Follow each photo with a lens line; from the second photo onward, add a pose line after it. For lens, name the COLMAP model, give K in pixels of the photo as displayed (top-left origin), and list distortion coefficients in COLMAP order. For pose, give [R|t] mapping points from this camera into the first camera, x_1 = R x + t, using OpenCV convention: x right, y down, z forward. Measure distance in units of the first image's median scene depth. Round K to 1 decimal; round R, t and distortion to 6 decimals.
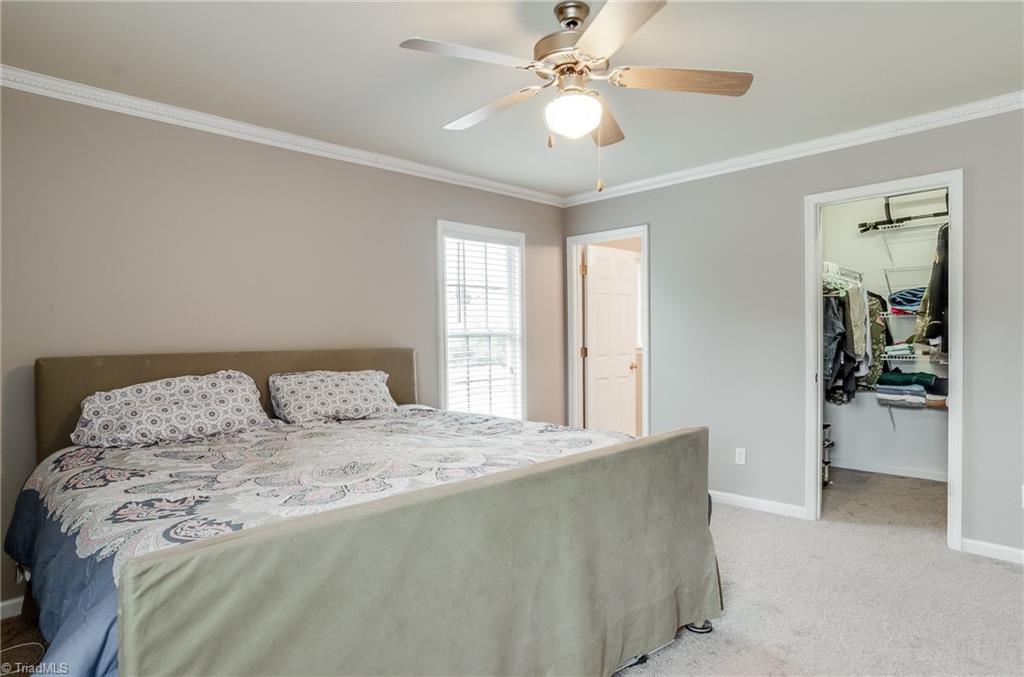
lens RADIAL K [[603.5, 0, 511.5], [0, 603.5, 360.9], [0, 0, 1]] dist [-0.035747, 0.000330]
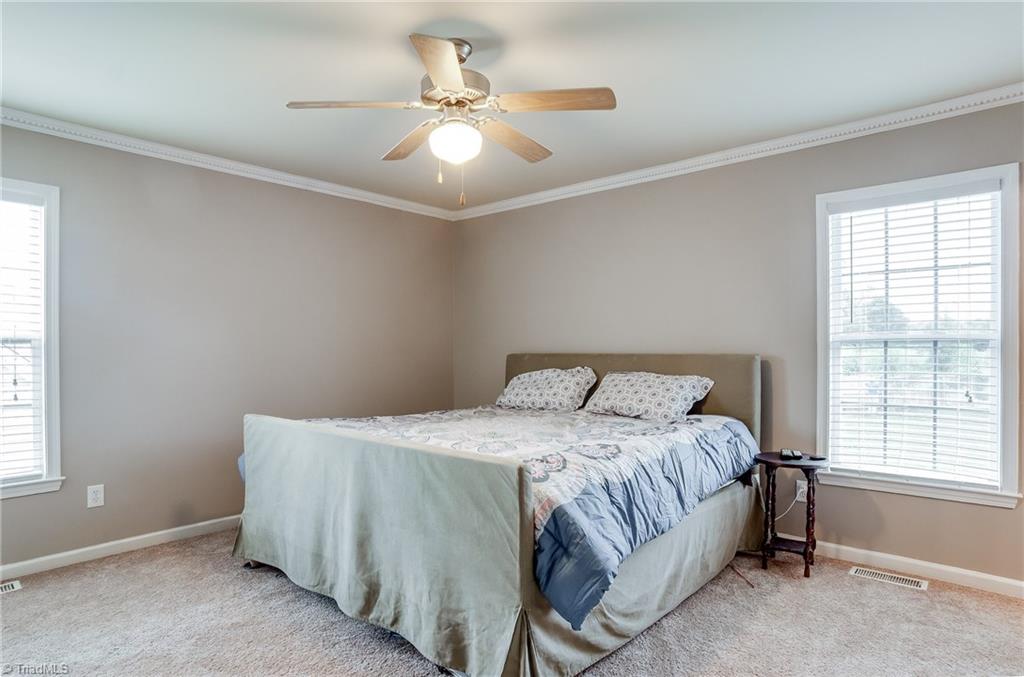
lens RADIAL K [[579.3, 0, 519.4], [0, 579.3, 357.2], [0, 0, 1]] dist [-0.015491, 0.000423]
pose [[0.090489, 0.028589, -0.995487, 0.638645], [-0.040196, 0.998878, 0.025033, -0.025355], [0.995086, 0.037750, 0.091537, 0.577336]]
